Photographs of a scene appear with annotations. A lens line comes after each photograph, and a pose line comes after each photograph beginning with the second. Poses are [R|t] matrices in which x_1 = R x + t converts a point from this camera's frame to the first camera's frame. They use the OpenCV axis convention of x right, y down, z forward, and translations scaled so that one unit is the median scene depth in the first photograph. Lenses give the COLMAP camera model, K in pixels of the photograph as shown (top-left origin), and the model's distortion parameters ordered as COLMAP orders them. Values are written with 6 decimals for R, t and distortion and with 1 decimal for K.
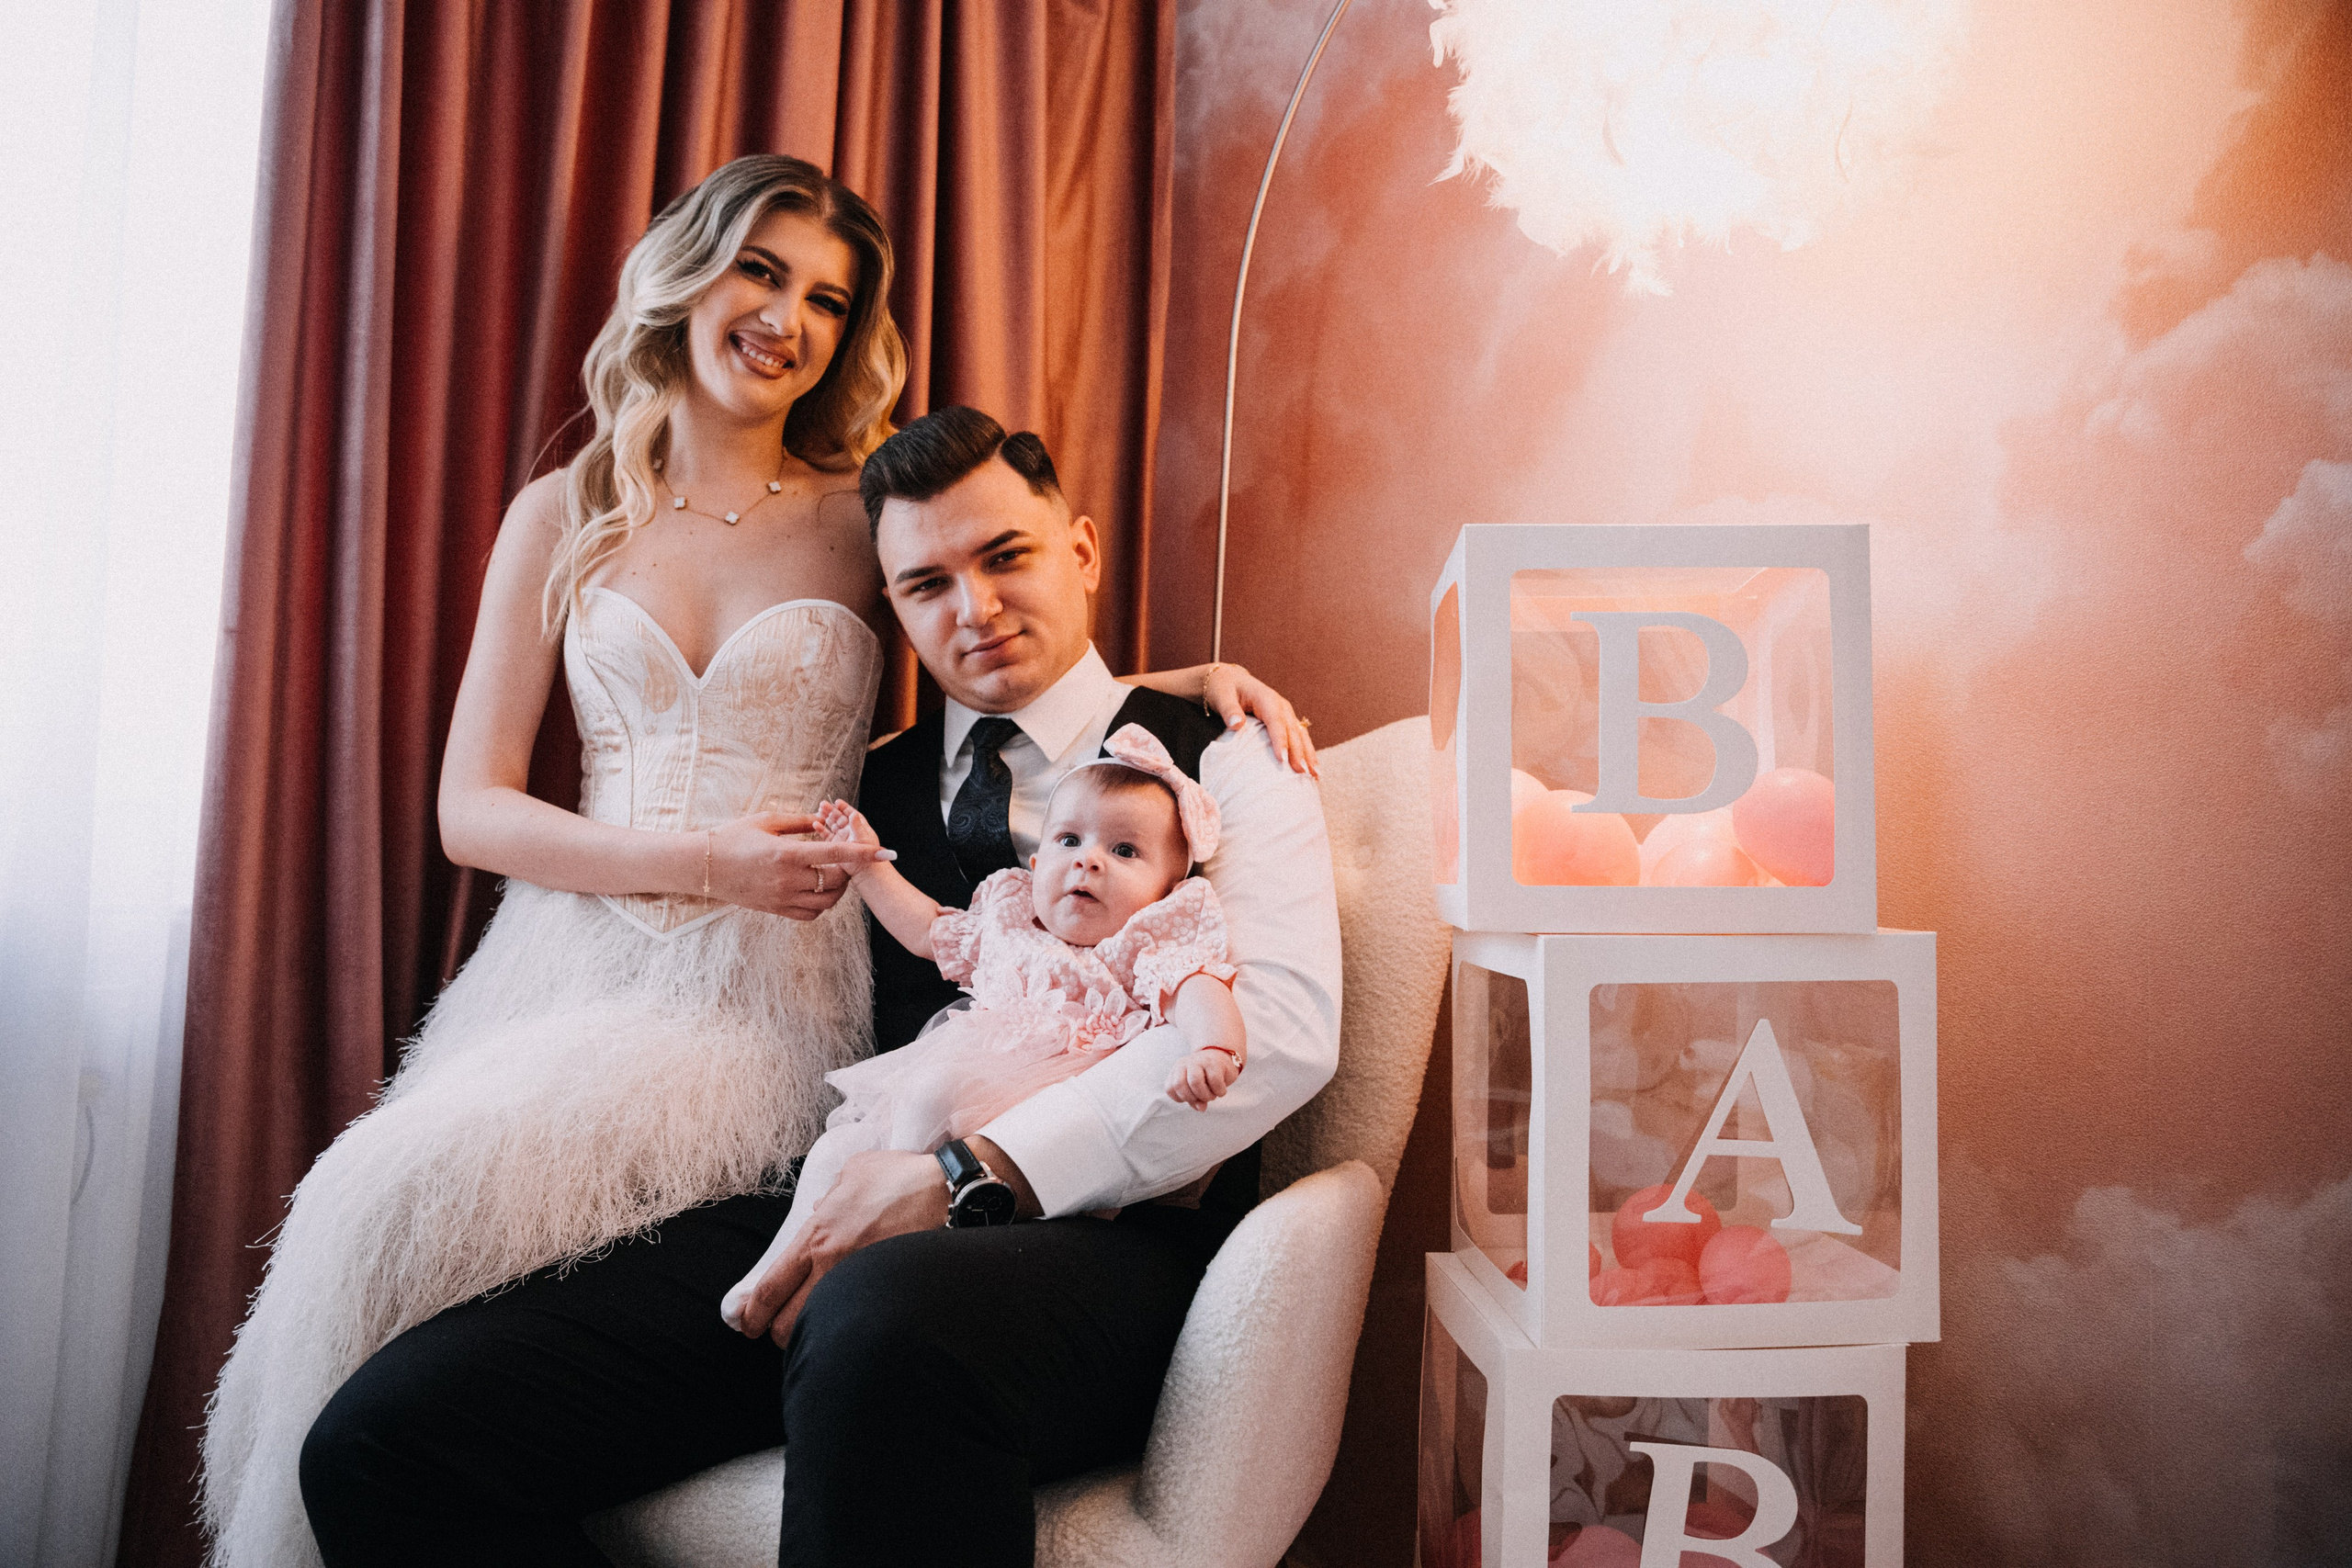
lens RADIAL K [[1675.1, 0, 1171.7], [0, 1675.1, 769.5], [0, 0, 1]] dist [-0.067428, 0.030318]
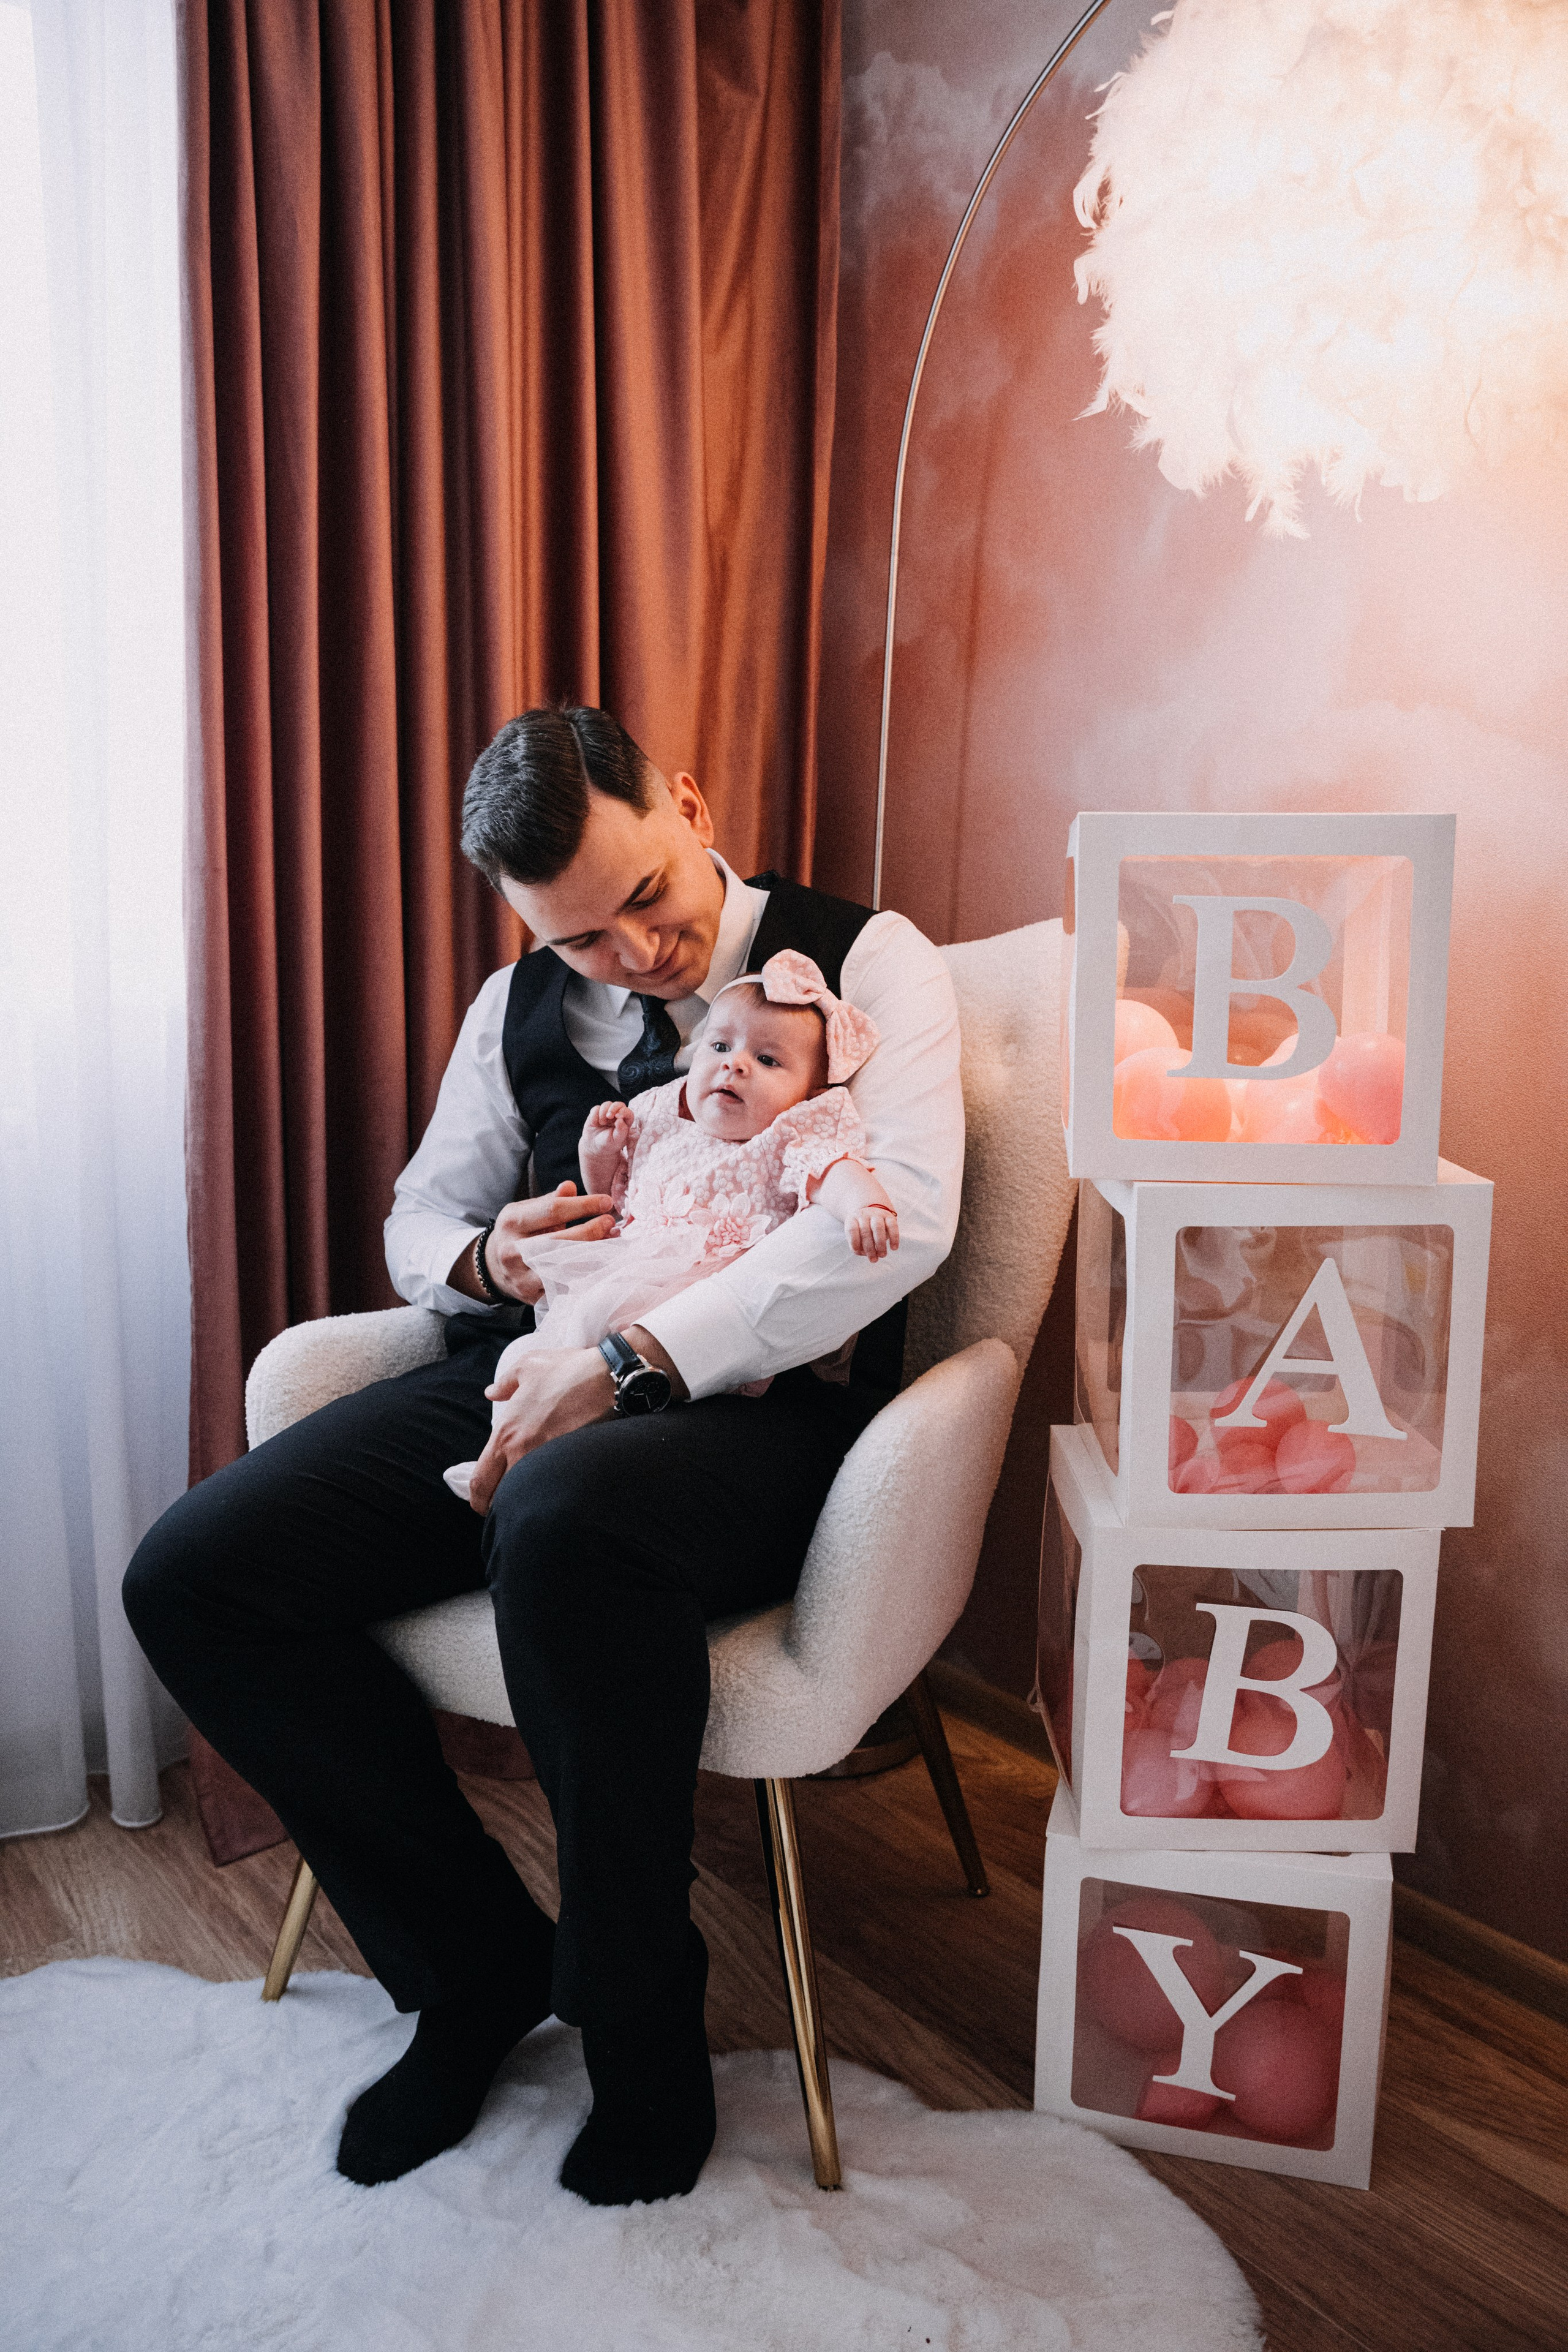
lens RADIAL K [[1921.7, 0, 802.0], [0, 1921.7, 1186.7], [0, 0, 1]] dist [-0.036196, 0.010913]
pose [[0.999201, 0.001749, -0.039933, 0.037644], [0.007150, 0.975107, 0.221621, -0.157777], [0.039327, -0.221729, 0.974315, -0.237624]]
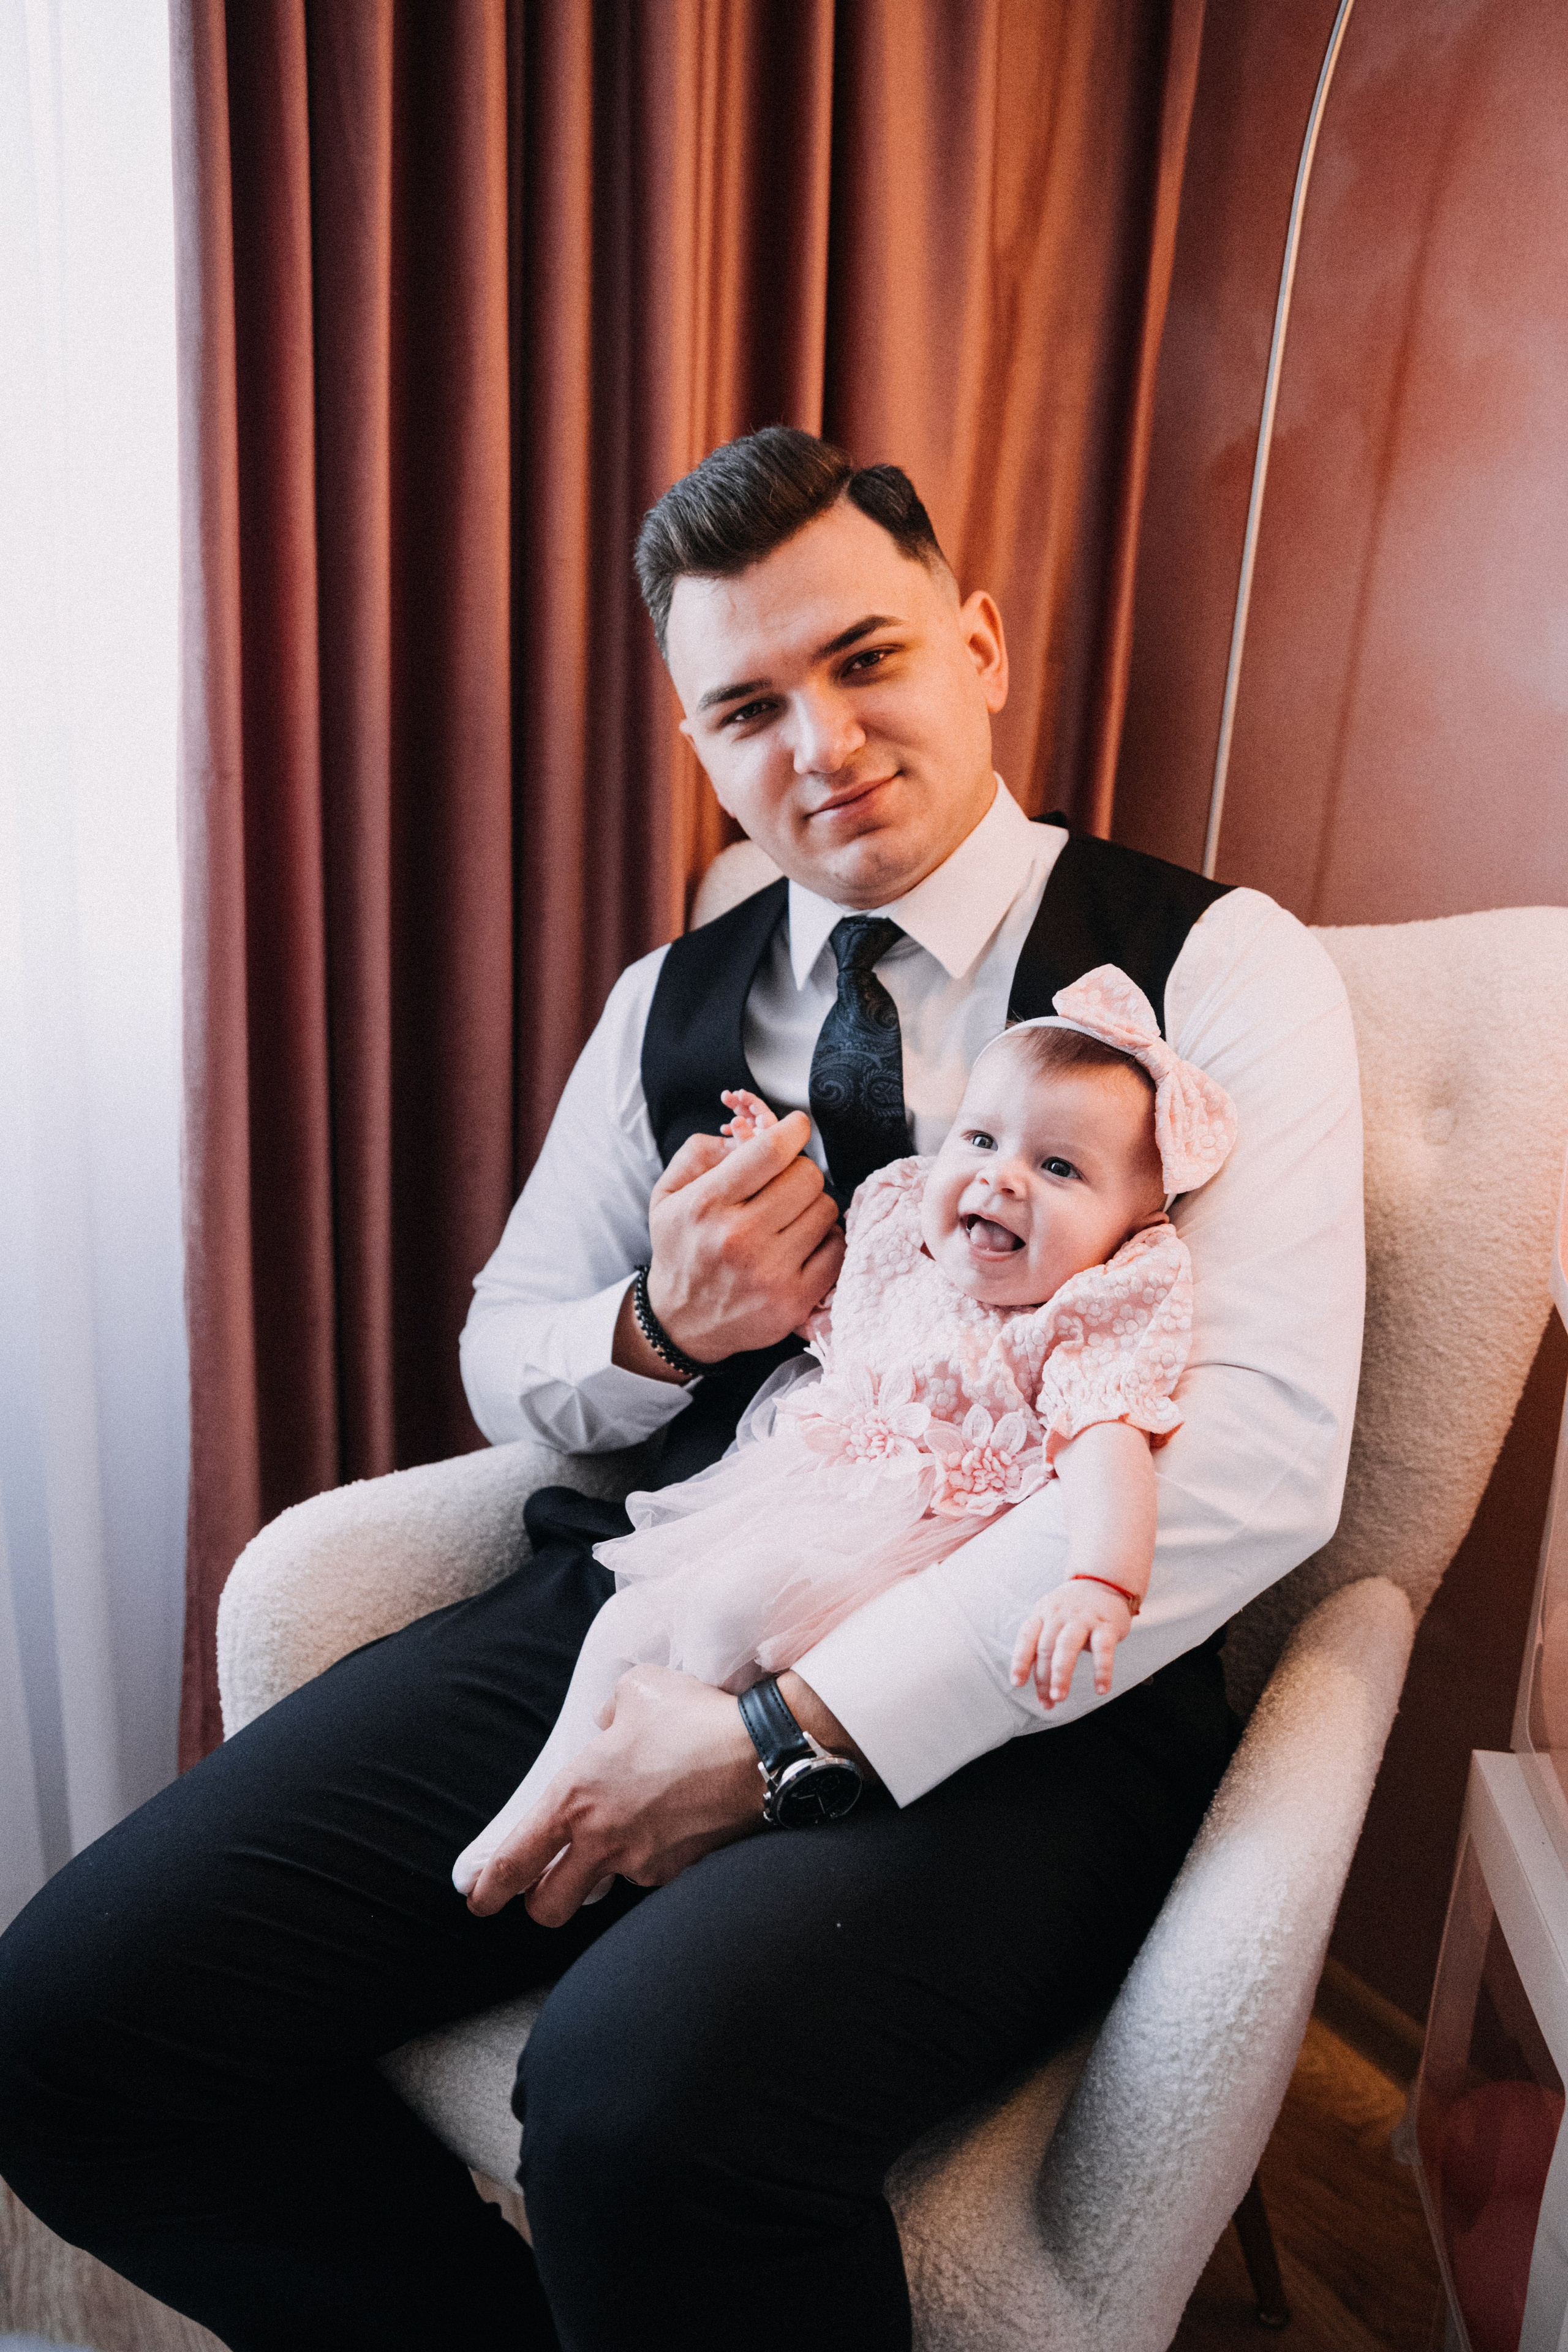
lens RADIAL K [[1922.9, 0, 785.1], [0, 1922.9, 1181.8], [0, 0, 1]] dist [-0.023809, 0.037172]
pose [[0.986232, 0.066513, -0.151403, -0.026811], [-0.014445, 0.946697, 0.321802, -0.193420], [0.164737, -0.315184, 0.934623, 0.283580]]
